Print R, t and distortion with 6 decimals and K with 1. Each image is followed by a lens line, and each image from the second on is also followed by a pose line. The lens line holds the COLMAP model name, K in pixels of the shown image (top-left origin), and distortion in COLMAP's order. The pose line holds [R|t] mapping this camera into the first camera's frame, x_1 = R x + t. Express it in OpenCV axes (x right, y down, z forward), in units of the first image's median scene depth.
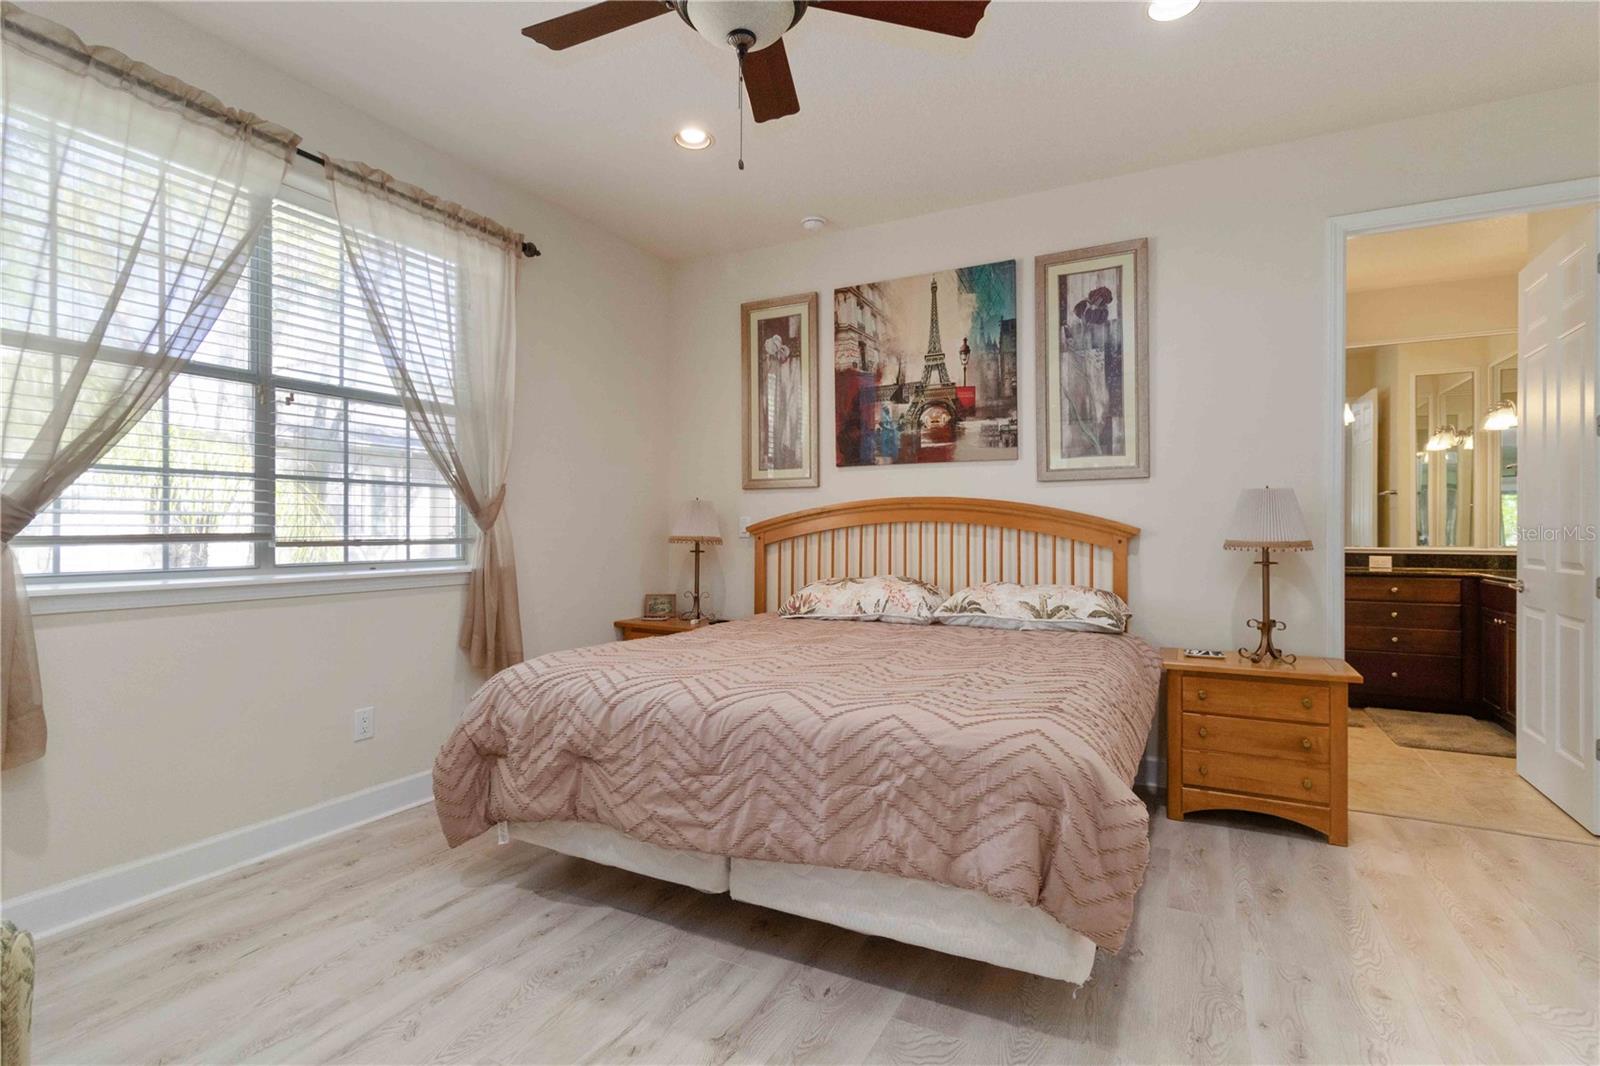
lens RADIAL K [[745.5, 0, 799.2], [0, 745.5, 524.9], [0, 0, 1]] dist [0.001254, 0.000981]
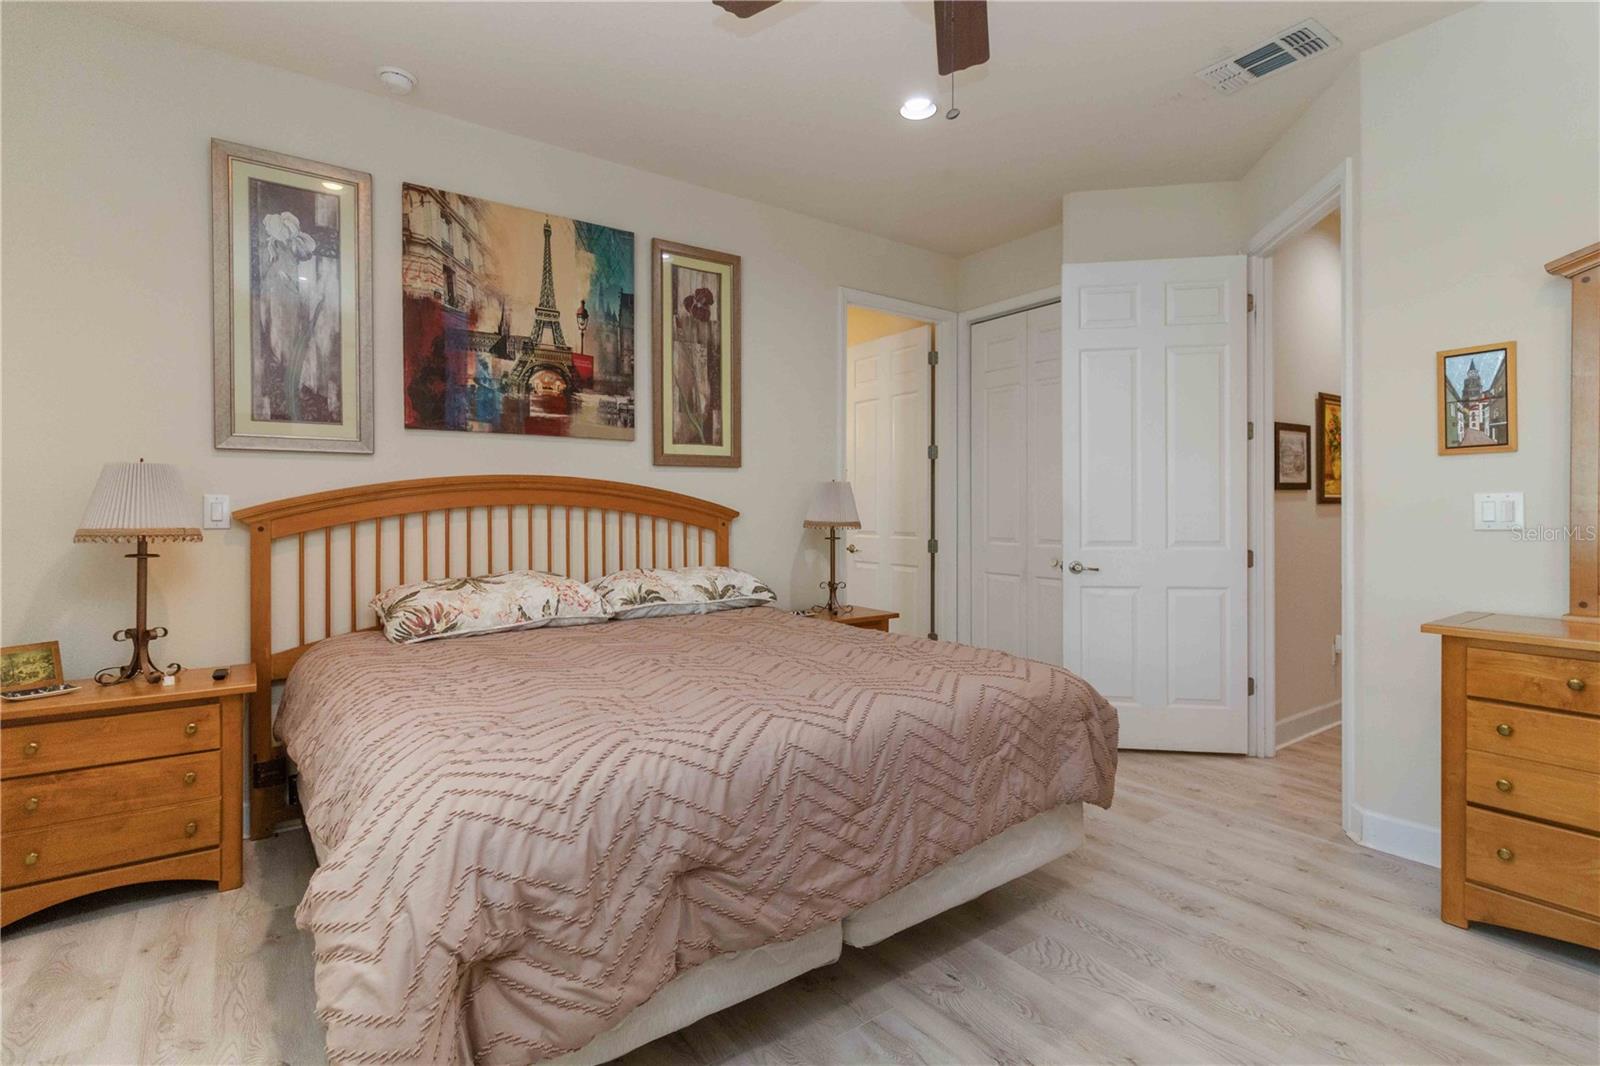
lens RADIAL K [[758.7, 0, 794.8], [0, 758.7, 511.4], [0, 0, 1]] dist [0.002080, 0.000381]
pose [[0.459748, -0.001844, 0.888048, -0.474113], [-0.002898, 0.999989, 0.003577, -0.000816], [-0.888045, -0.004219, 0.459737, 0.355472]]
